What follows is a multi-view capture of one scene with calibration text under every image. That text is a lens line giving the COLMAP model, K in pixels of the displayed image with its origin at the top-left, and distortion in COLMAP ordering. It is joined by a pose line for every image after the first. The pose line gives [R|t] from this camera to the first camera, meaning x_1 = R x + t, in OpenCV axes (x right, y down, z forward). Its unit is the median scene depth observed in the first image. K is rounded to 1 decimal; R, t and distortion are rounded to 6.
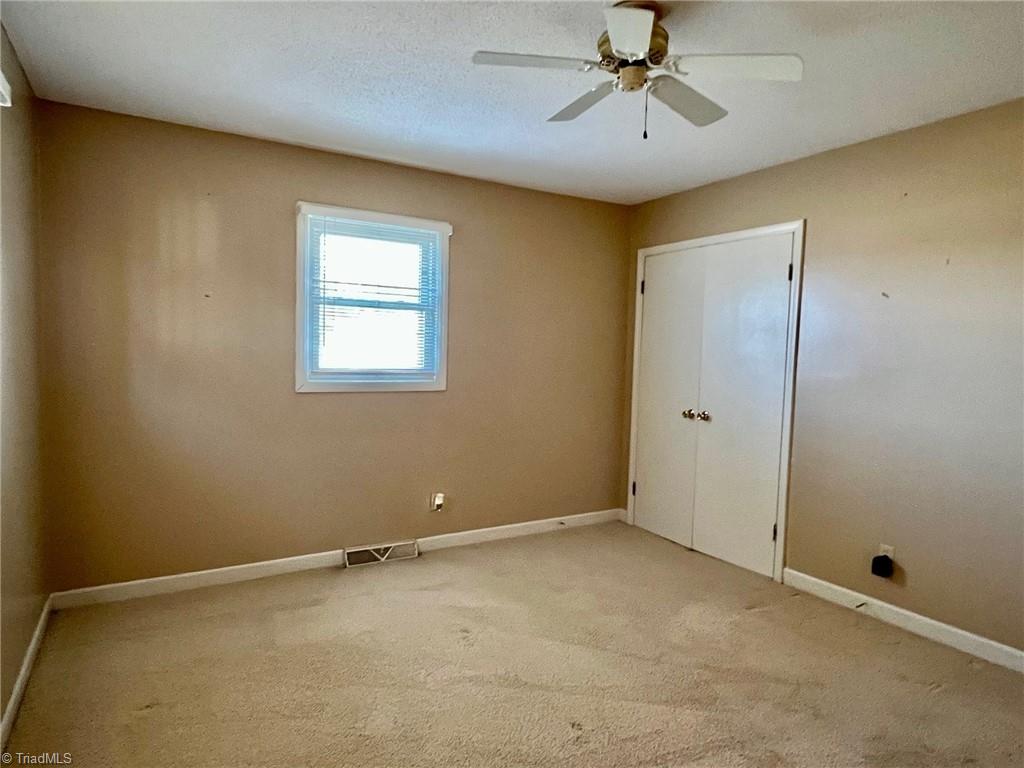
lens RADIAL K [[607.1, 0, 509.0], [0, 607.1, 386.5], [0, 0, 1]] dist [0.008760, -0.000265]
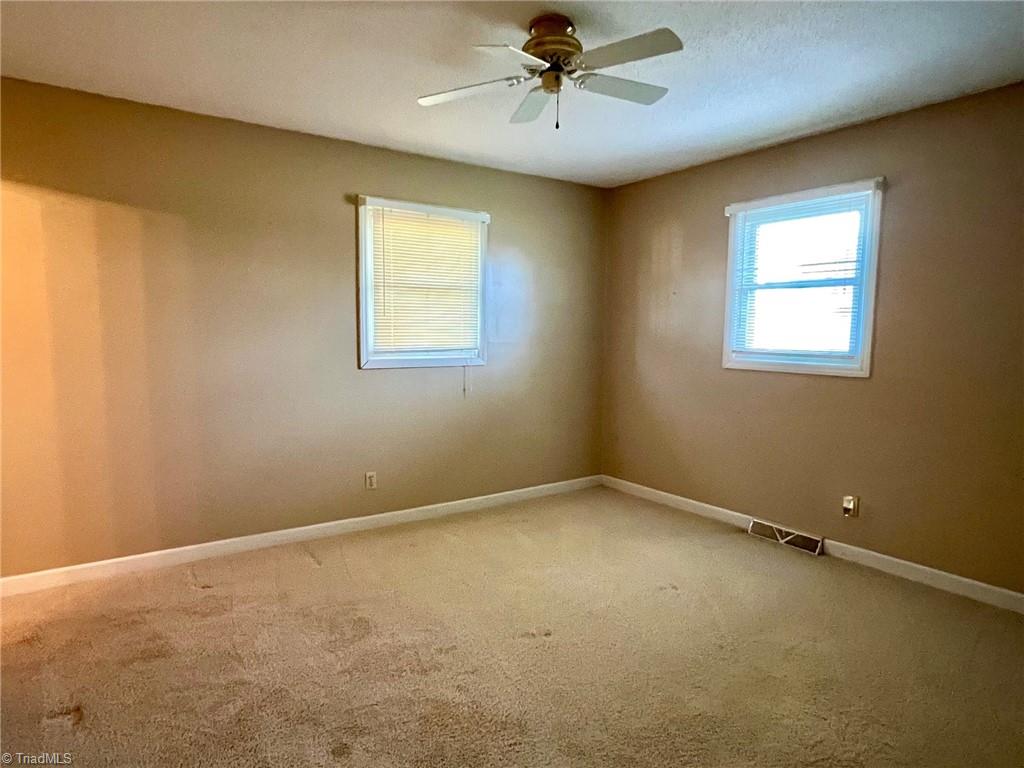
lens RADIAL K [[607.1, 0, 508.7], [0, 607.1, 383.7], [0, 0, 1]] dist [0.008760, -0.000265]
pose [[0.082018, 0.067054, -0.994373, 0.745010], [-0.068843, 0.995732, 0.061468, -0.003322], [0.994250, 0.063414, 0.086284, 0.462628]]
